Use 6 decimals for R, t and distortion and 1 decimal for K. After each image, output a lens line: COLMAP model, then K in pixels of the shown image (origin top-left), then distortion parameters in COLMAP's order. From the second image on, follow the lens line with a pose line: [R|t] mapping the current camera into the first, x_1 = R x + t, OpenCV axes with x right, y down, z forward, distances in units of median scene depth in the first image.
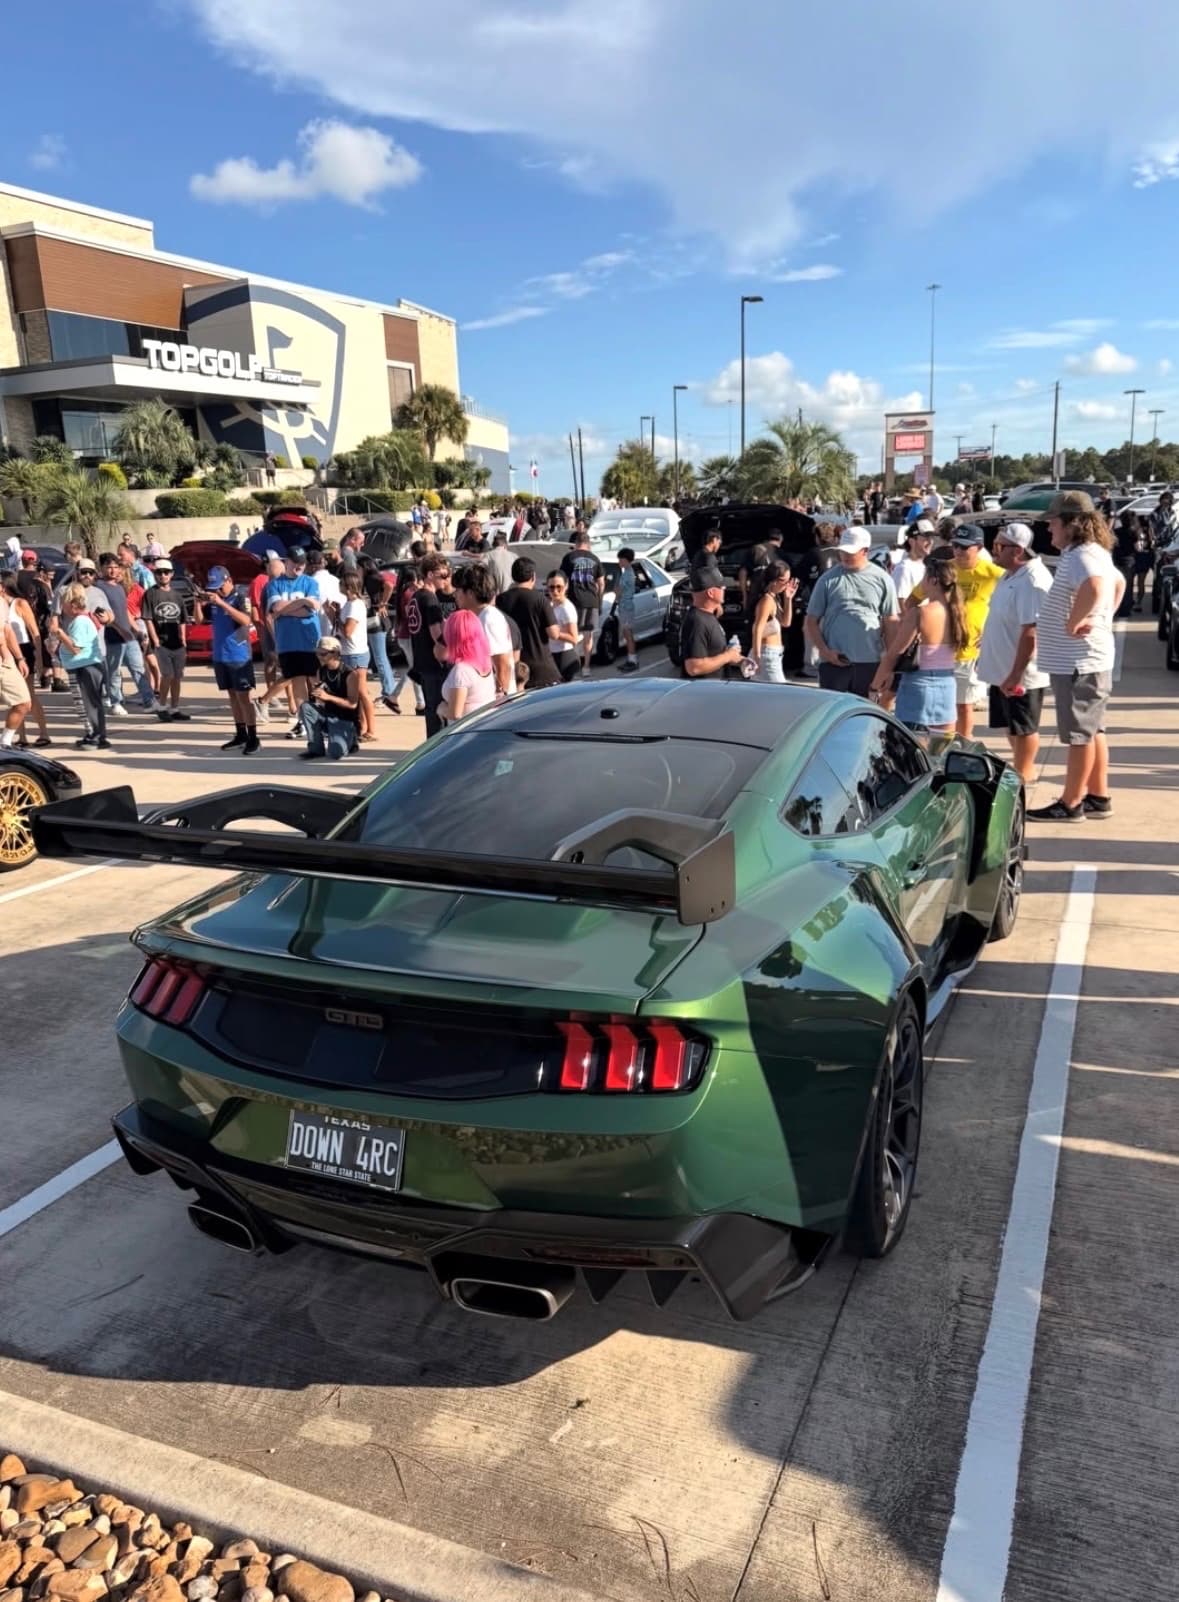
lens RADIAL K [[1236.8, 0, 580.1], [0, 1236.8, 840.3], [0, 0, 1]] dist [0.006828, -0.000321]
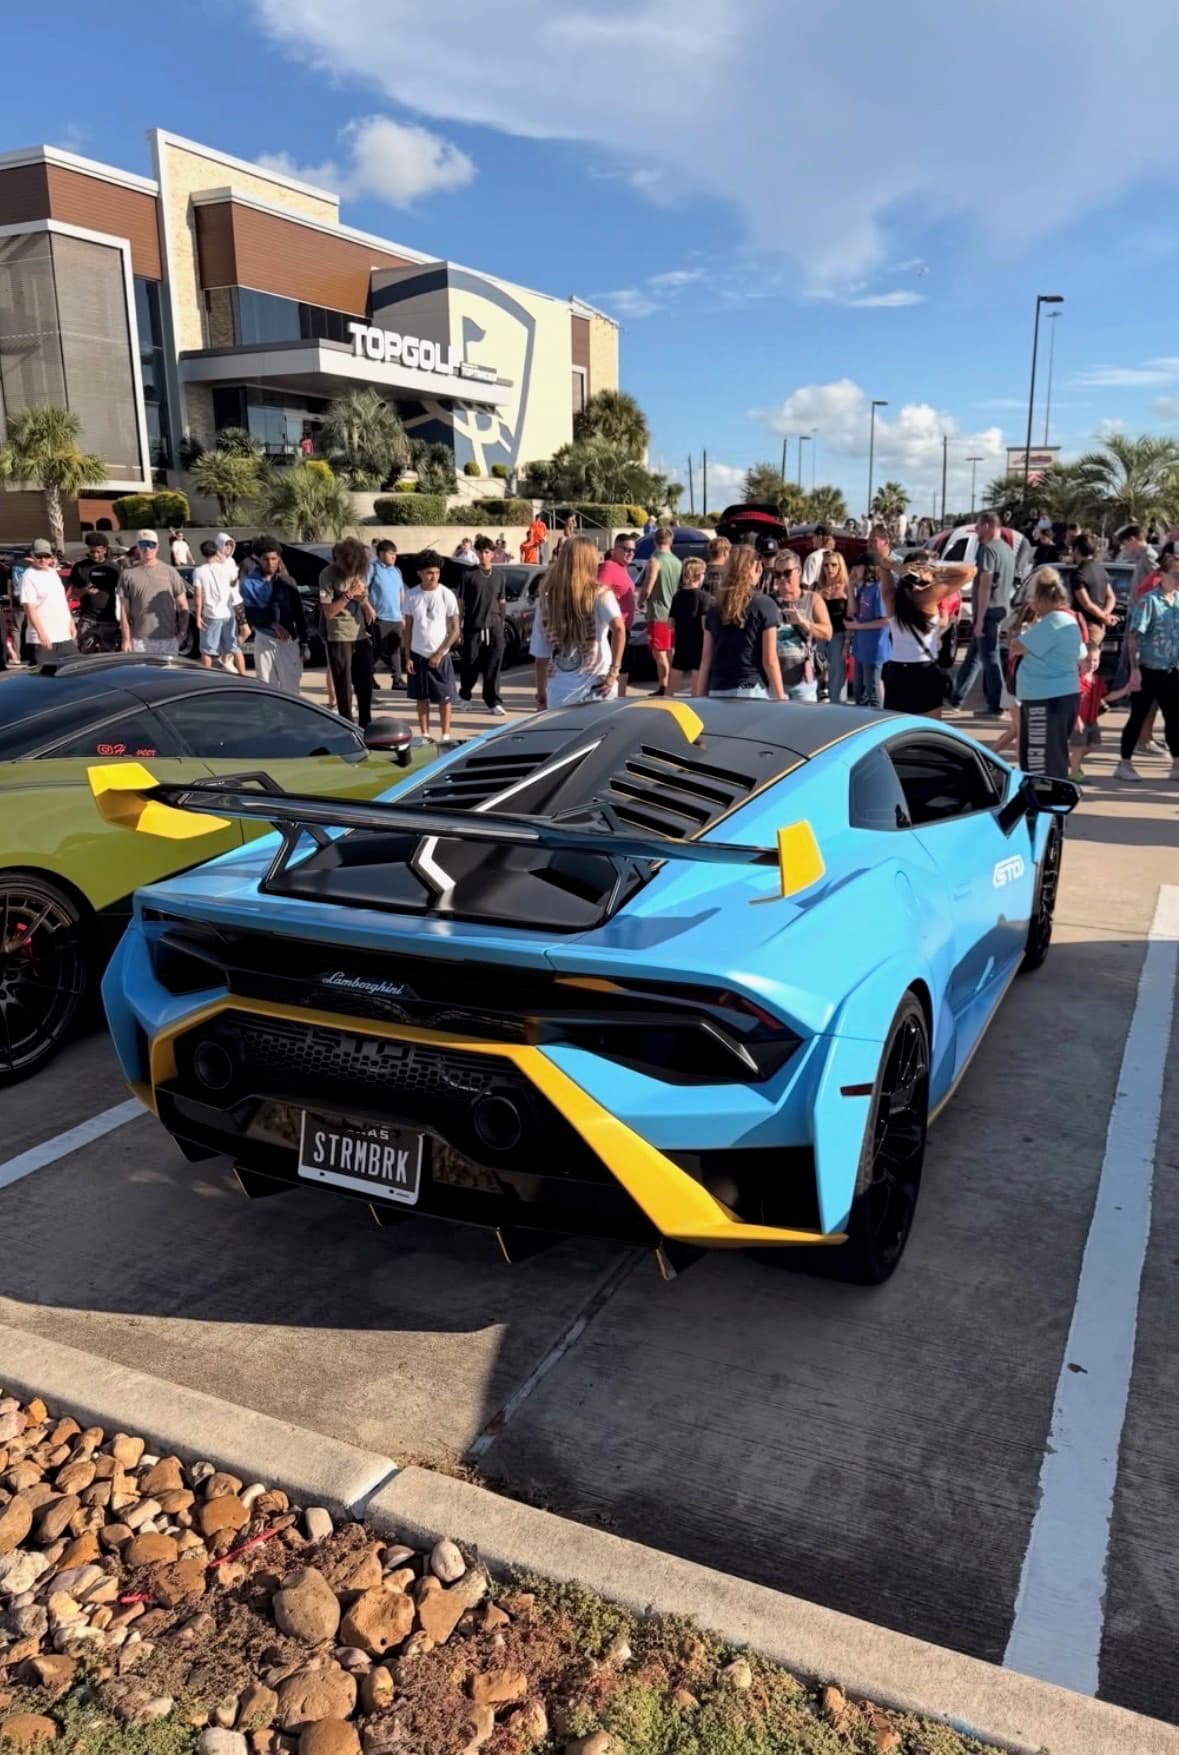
lens RADIAL K [[1315.9, 0, 620.3], [0, 1315.9, 879.0], [0, 0, 1]] dist [0.003809, 0.001163]
pose [[0.999438, 0.033526, -0.000372, -0.124388], [-0.033528, 0.999392, -0.009557, -0.005762], [0.000052, 0.009564, 0.999954, 0.057634]]
